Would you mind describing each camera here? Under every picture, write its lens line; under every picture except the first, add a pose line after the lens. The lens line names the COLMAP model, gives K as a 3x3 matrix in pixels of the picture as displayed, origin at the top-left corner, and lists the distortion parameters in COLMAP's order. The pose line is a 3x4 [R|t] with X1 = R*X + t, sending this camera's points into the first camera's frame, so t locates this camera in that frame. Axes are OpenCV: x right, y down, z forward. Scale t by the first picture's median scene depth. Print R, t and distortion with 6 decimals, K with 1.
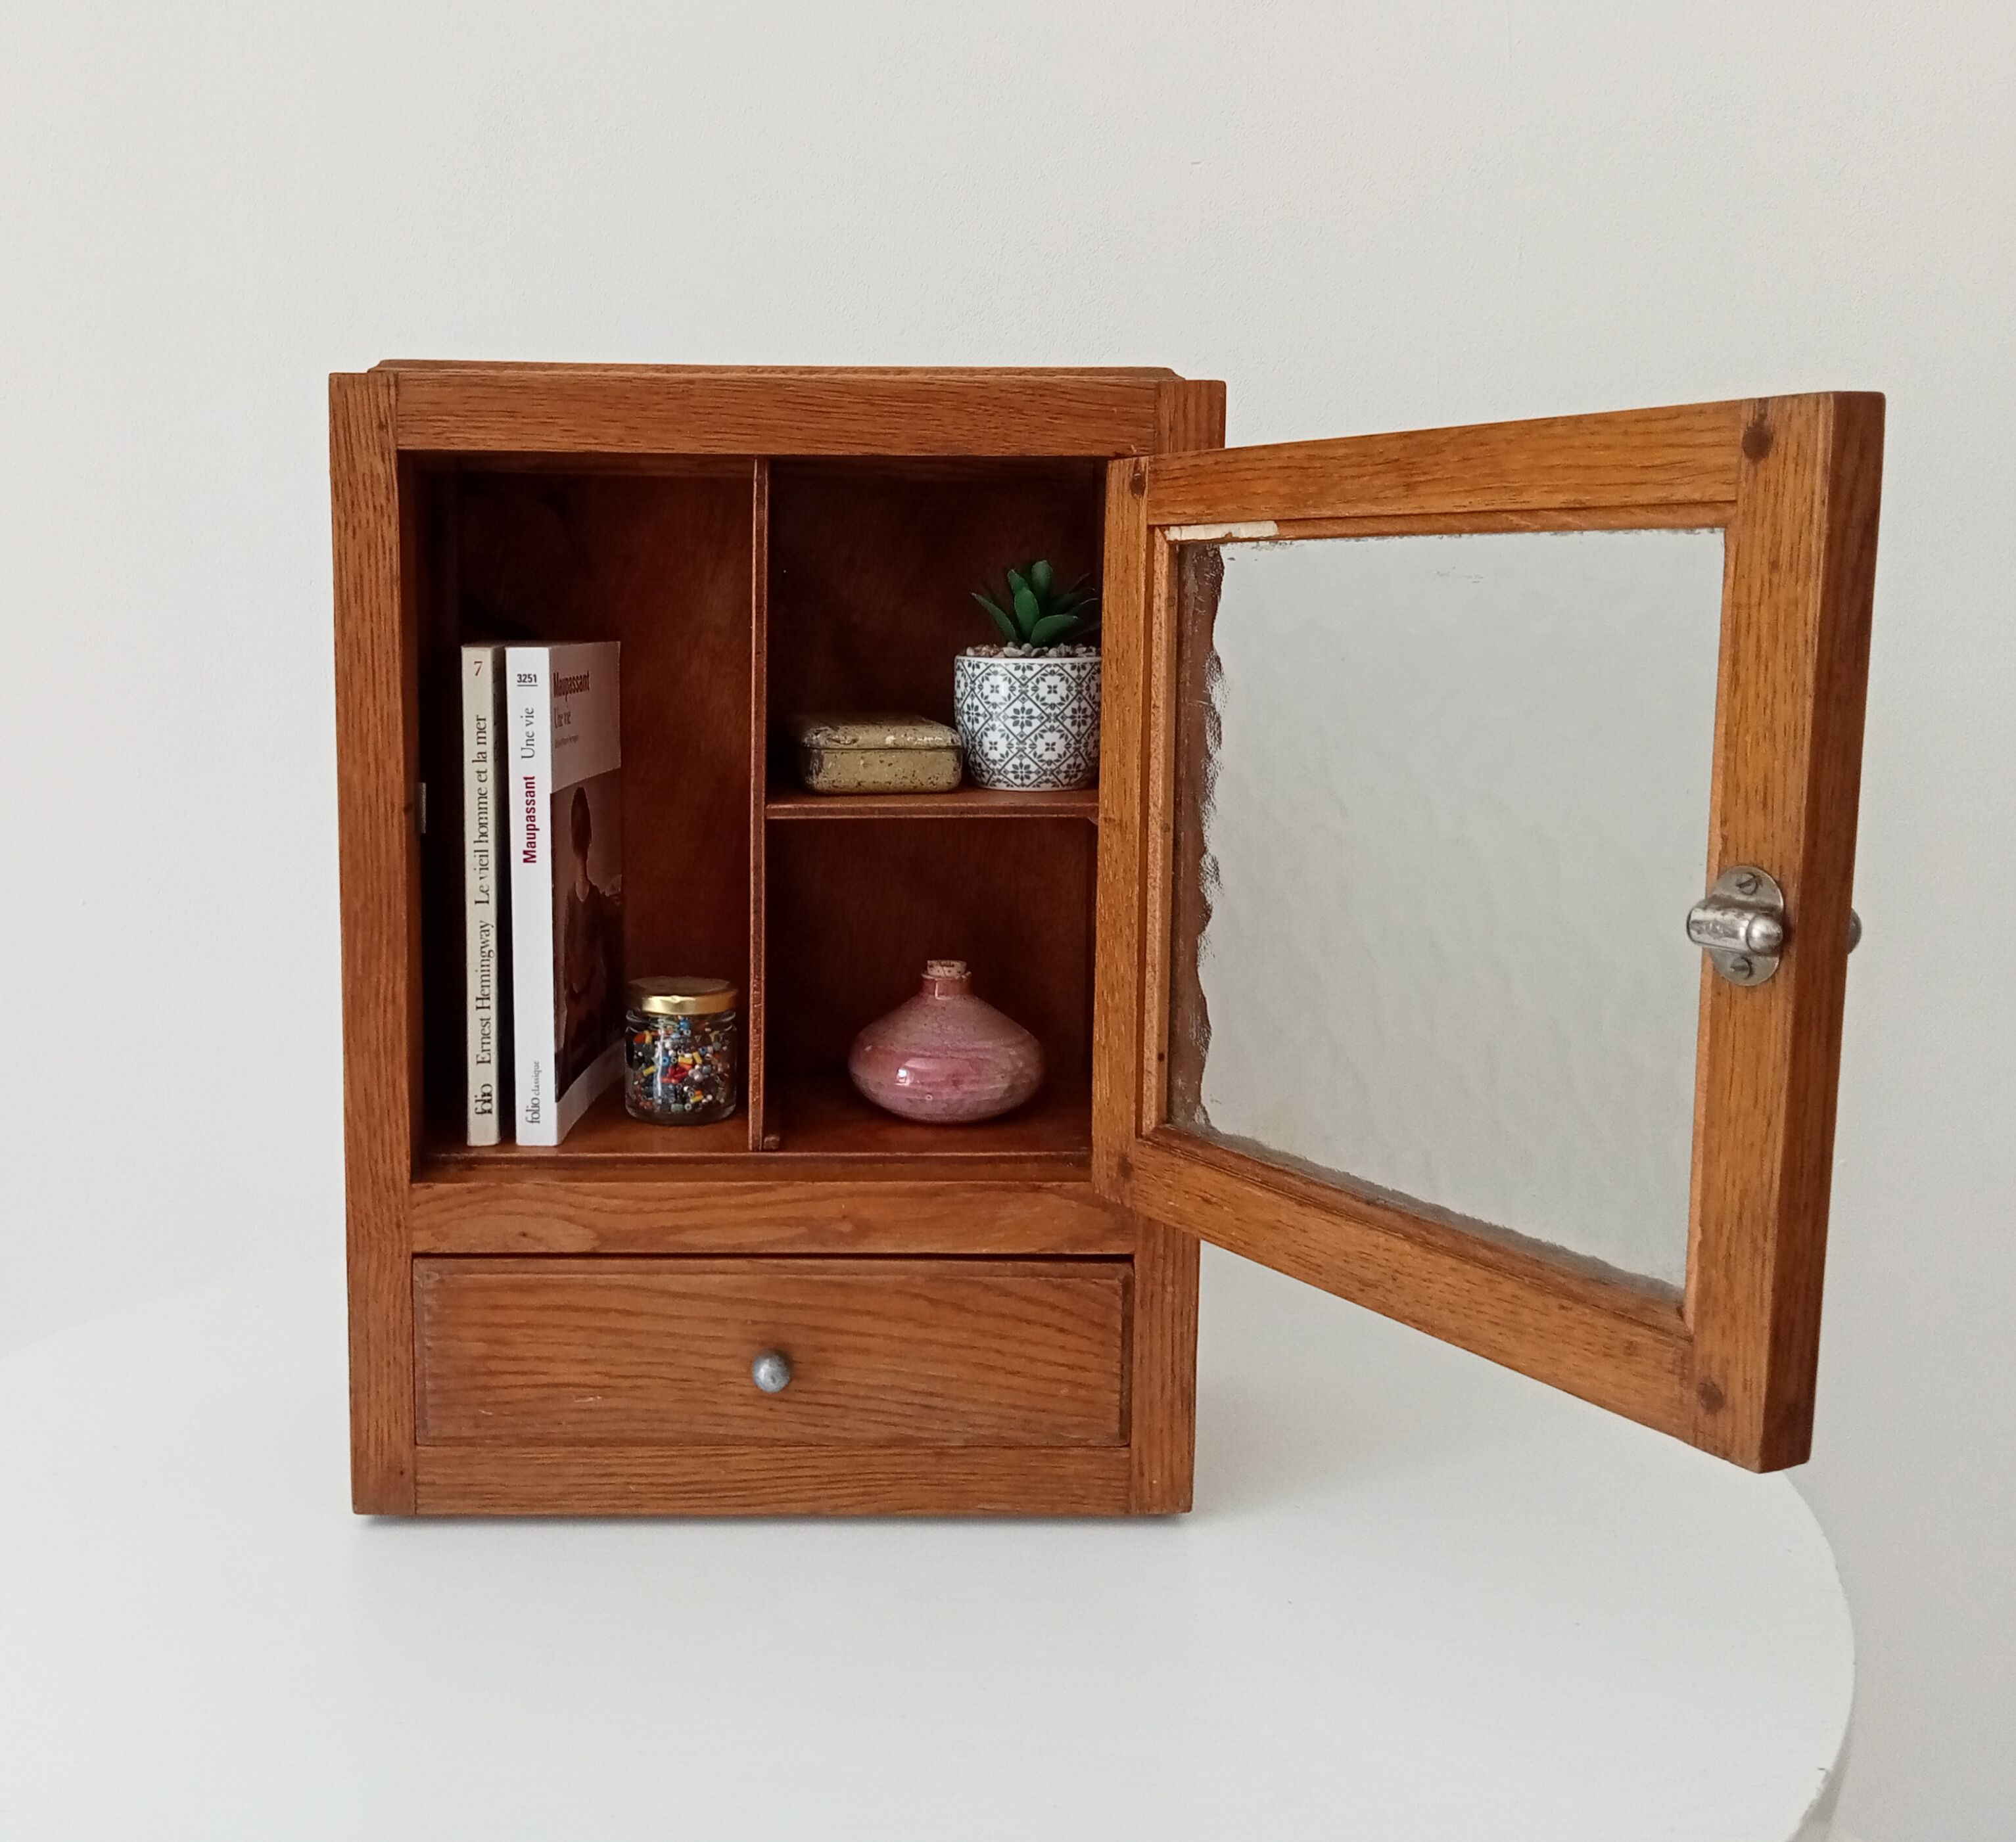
lens RADIAL K [[1870.3, 0, 801.3], [0, 1870.3, 818.9], [0, 0, 1]] dist [0.031718, -0.004491]
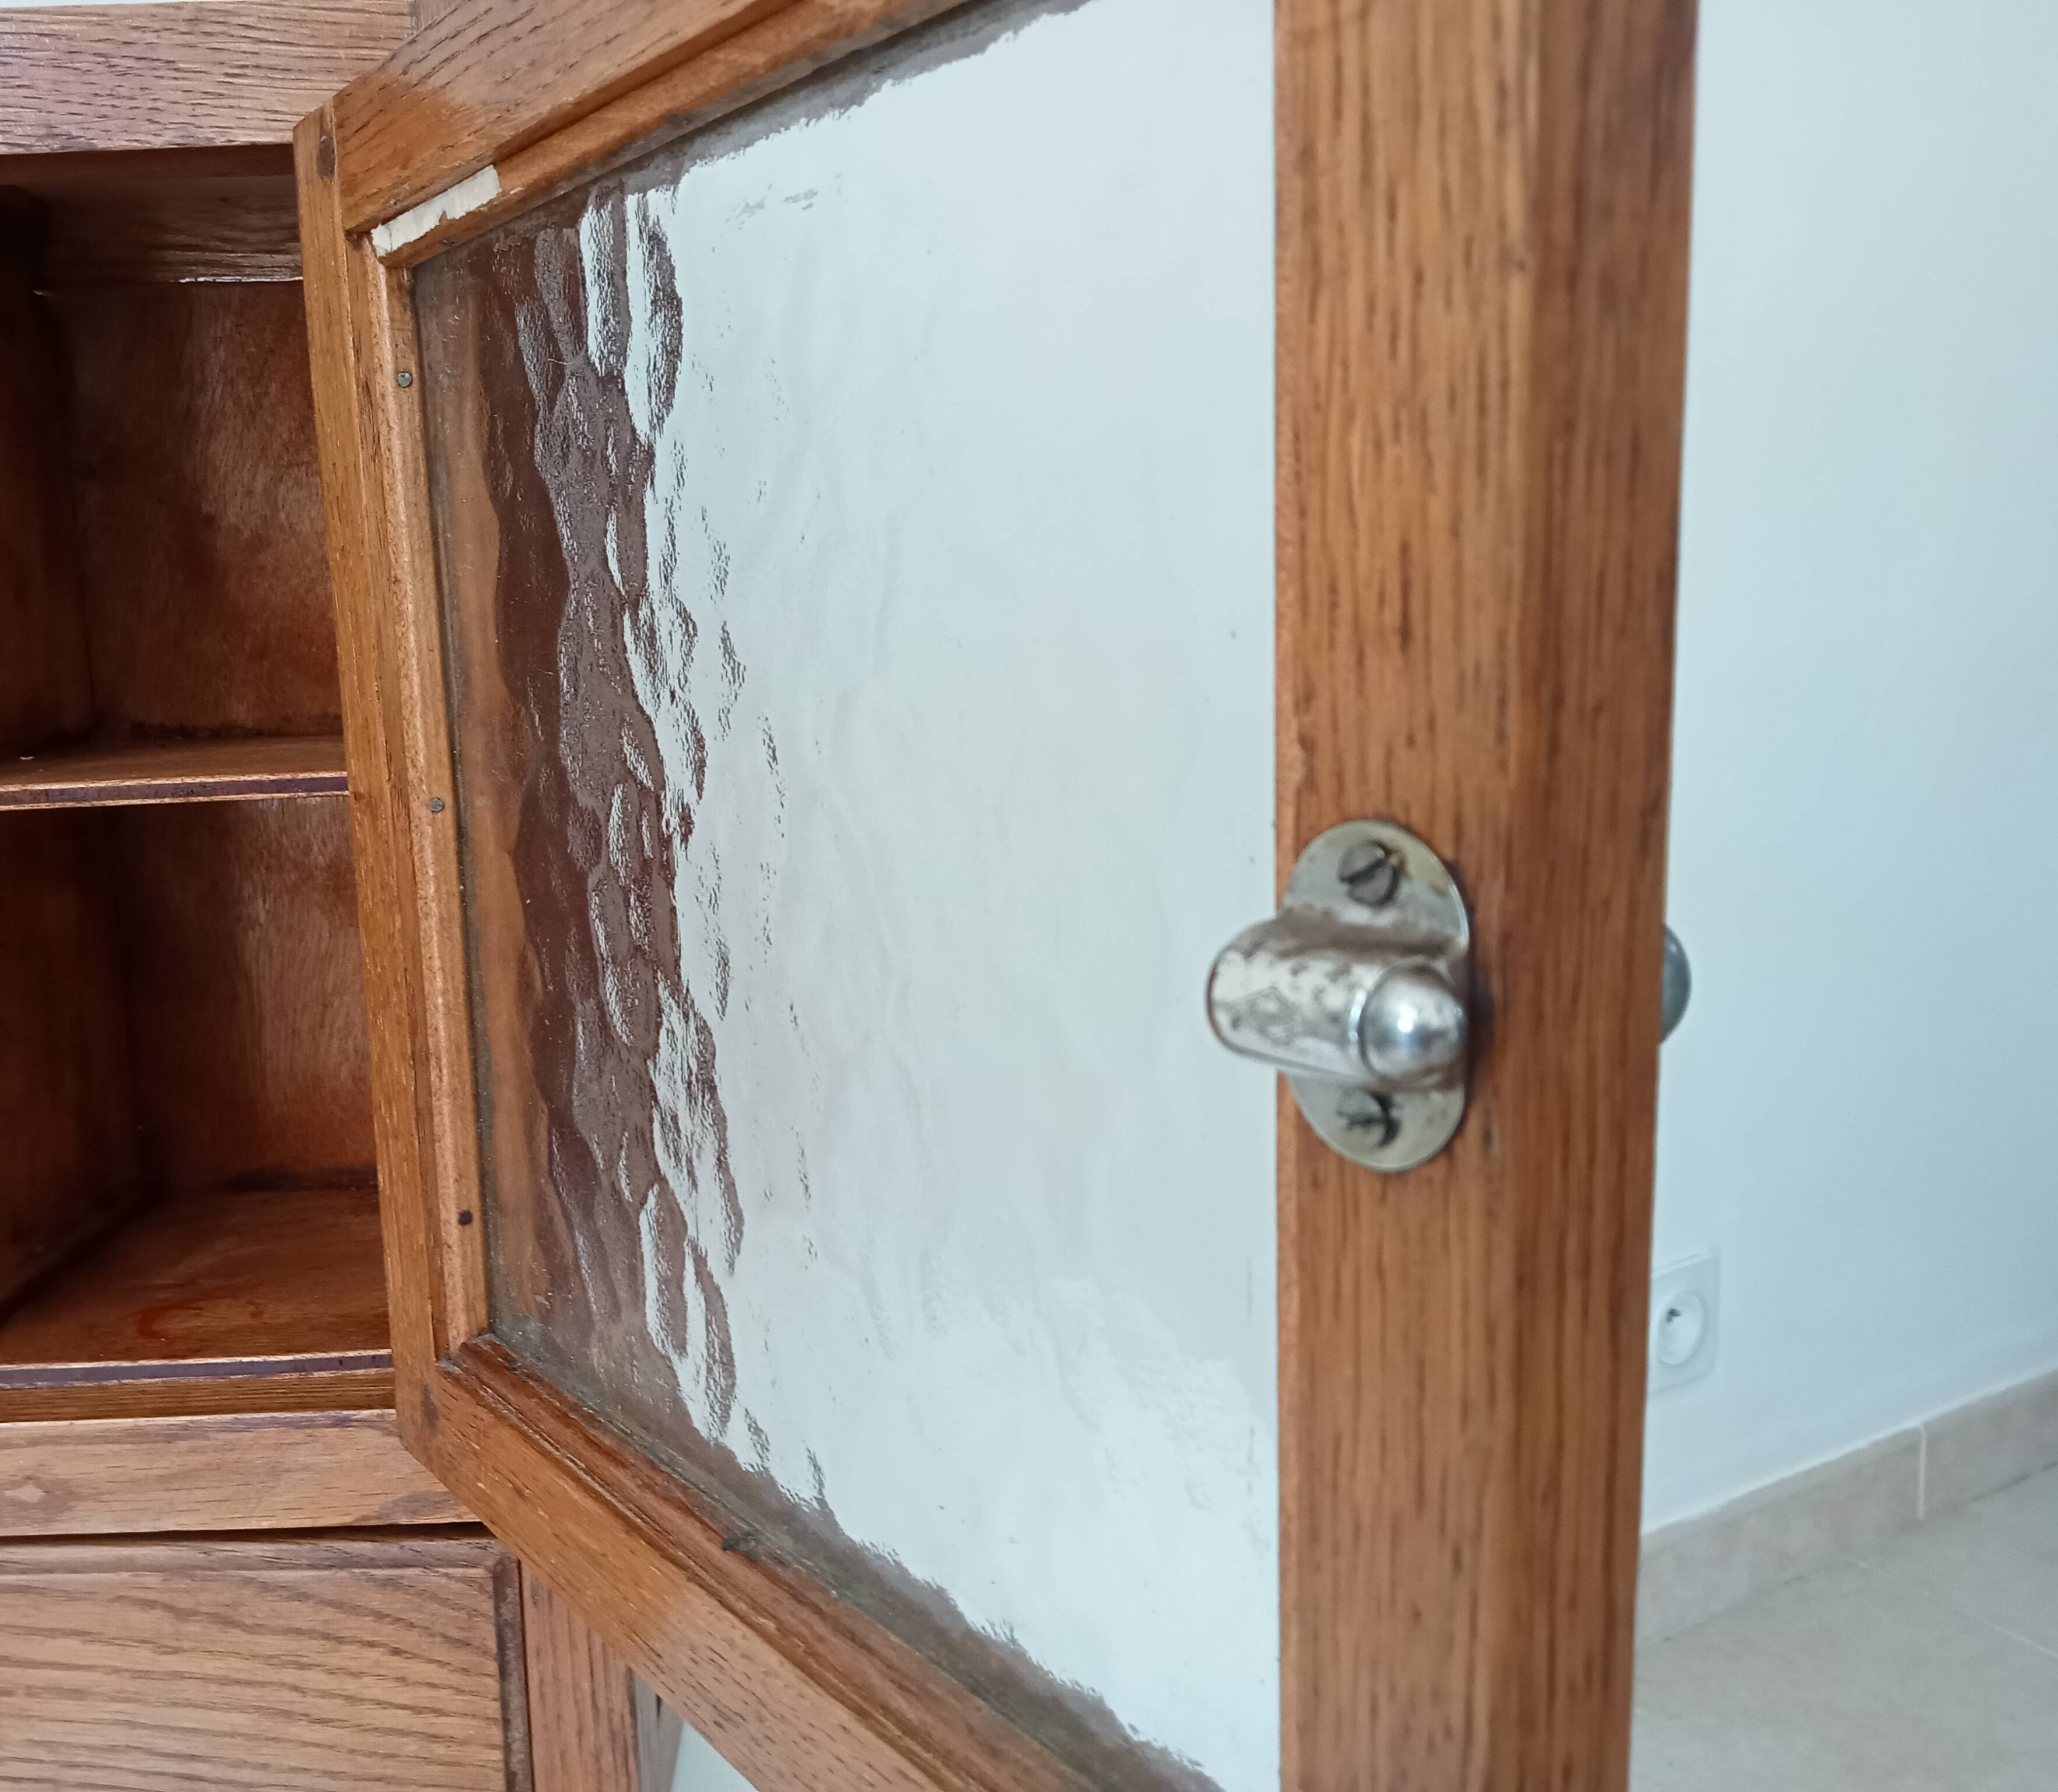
lens RADIAL K [[1805.4, 0, 842.6], [0, 1805.4, 899.3], [0, 0, 1]] dist [0.044920, -0.078026]
pose [[0.998921, -0.035476, -0.029964, 0.307623], [0.036834, 0.998259, 0.046058, 0.010919], [0.028278, -0.047112, 0.998489, 0.435879]]
